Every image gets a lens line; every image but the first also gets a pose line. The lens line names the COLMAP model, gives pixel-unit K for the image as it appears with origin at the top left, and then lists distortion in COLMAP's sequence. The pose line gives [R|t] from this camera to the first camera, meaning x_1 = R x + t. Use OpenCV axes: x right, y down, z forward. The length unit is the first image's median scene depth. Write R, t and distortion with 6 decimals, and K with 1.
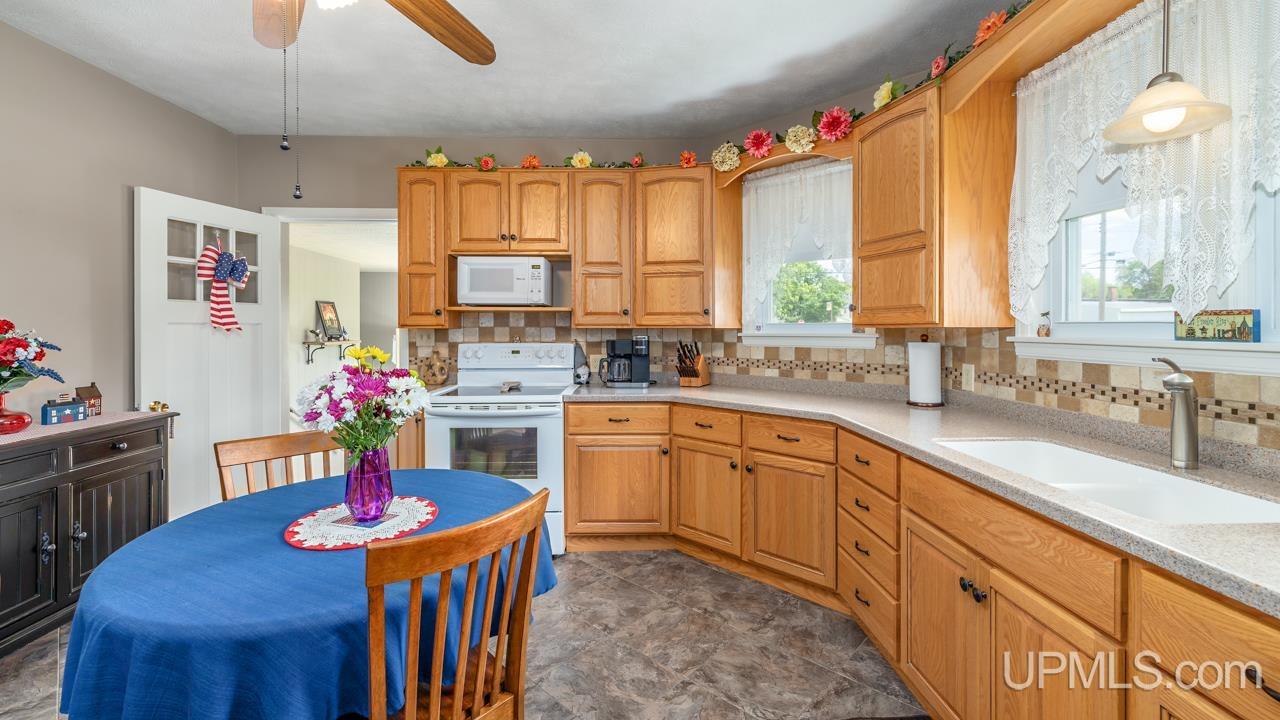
lens RADIAL K [[540.0, 0, 638.8], [0, 540.0, 332.6], [0, 0, 1]] dist [-0.000530, 0.000034]
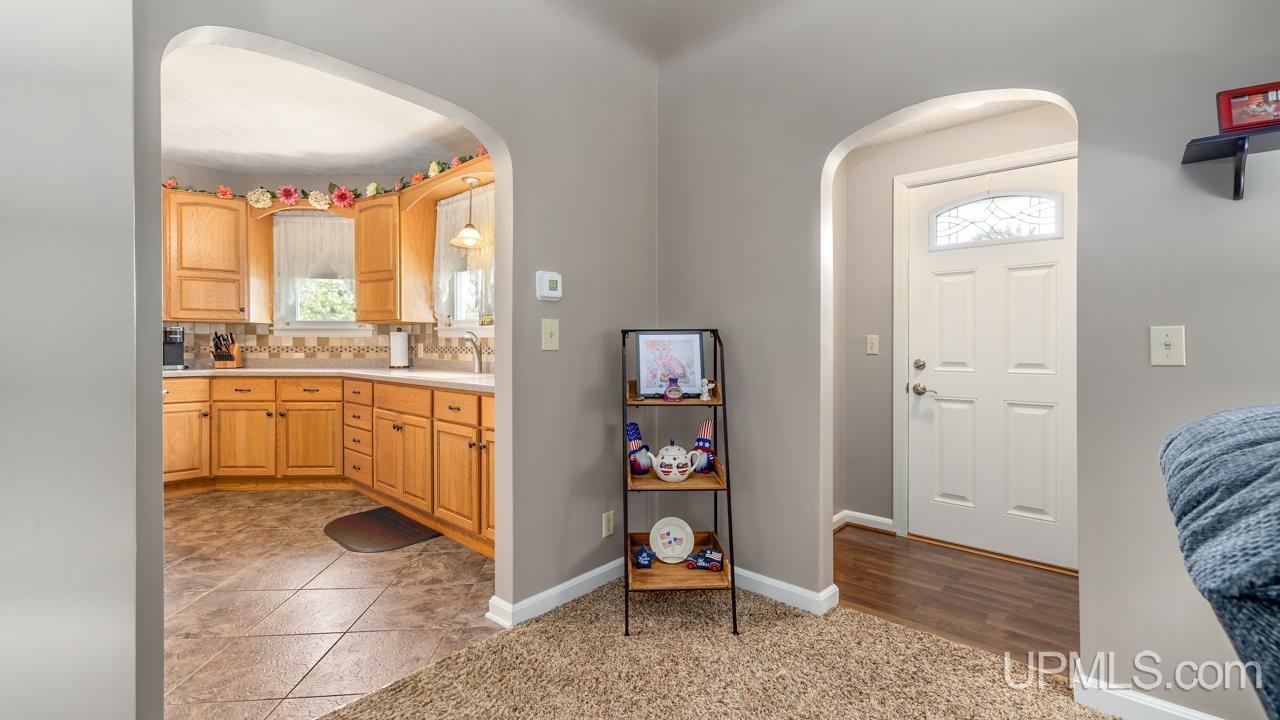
lens RADIAL K [[527.3, 0, 637.2], [0, 527.3, 350.1], [0, 0, 1]] dist [-0.000628, -0.000187]
pose [[0.687298, -0.004592, 0.726361, -0.164094], [0.001423, 0.999987, 0.004976, 0.061161], [-0.726374, -0.002386, 0.687295, -0.659105]]
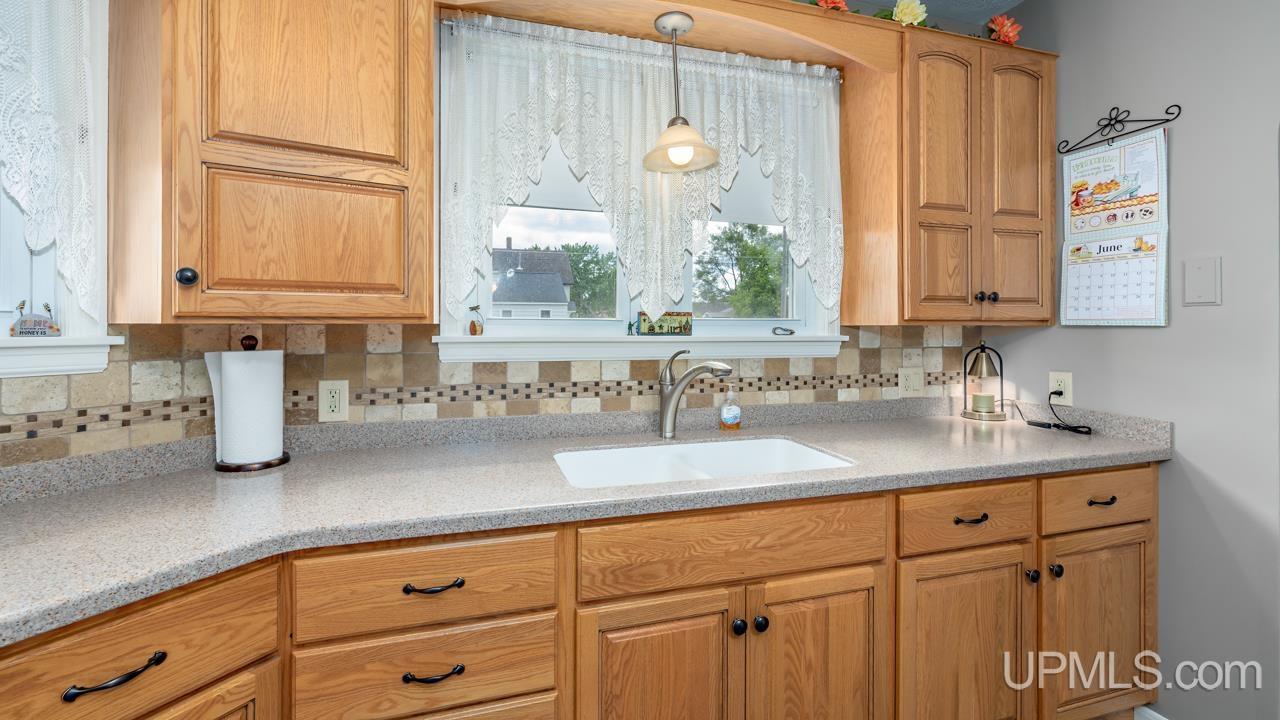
lens RADIAL K [[539.2, 0, 635.6], [0, 539.2, 325.9], [0, 0, 1]] dist [-0.000272, 0.000048]
pose [[-0.251531, -0.001348, 0.967848, -0.087325], [0.005452, 0.999981, 0.002810, -0.005496], [-0.967834, 0.005983, -0.251519, 0.673690]]
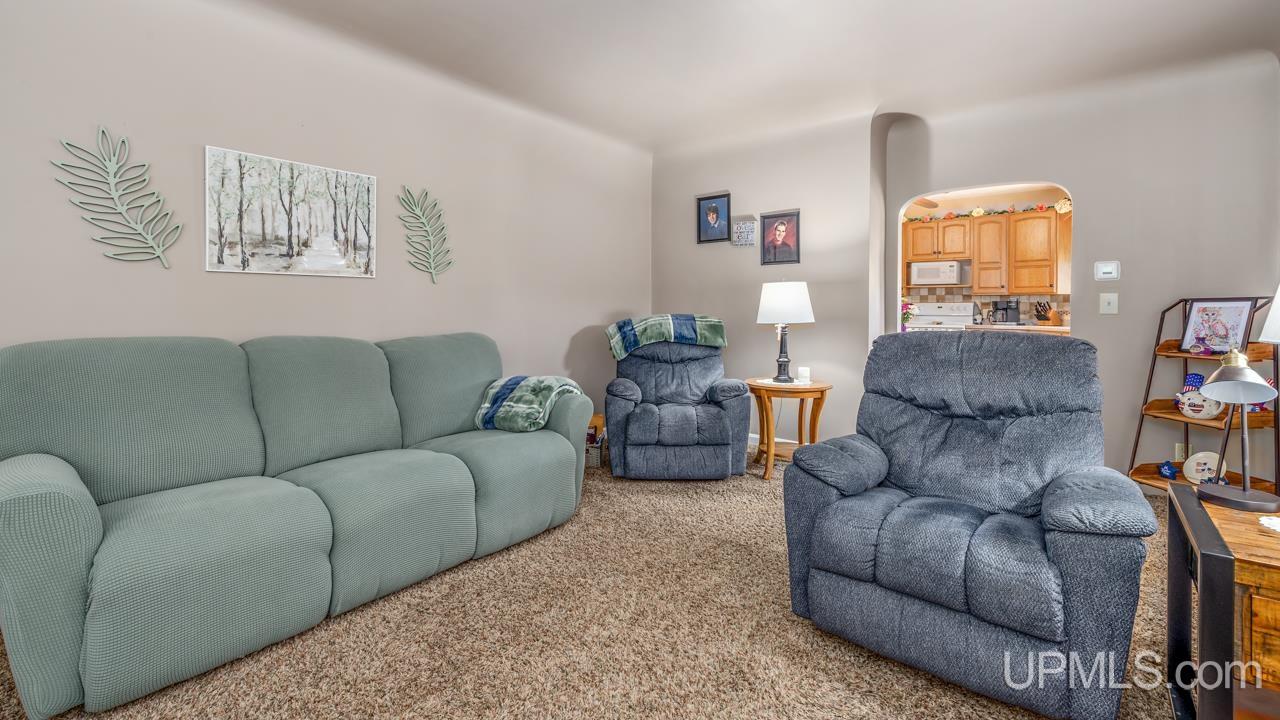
lens RADIAL K [[544.6, 0, 637.2], [0, 544.6, 315.5], [0, 0, 1]] dist [-0.000680, -0.000101]
pose [[0.761742, 0.012109, -0.647767, 0.281524], [-0.006640, 0.999919, 0.010883, 0.062885], [0.647846, -0.003989, 0.761760, -1.575786]]
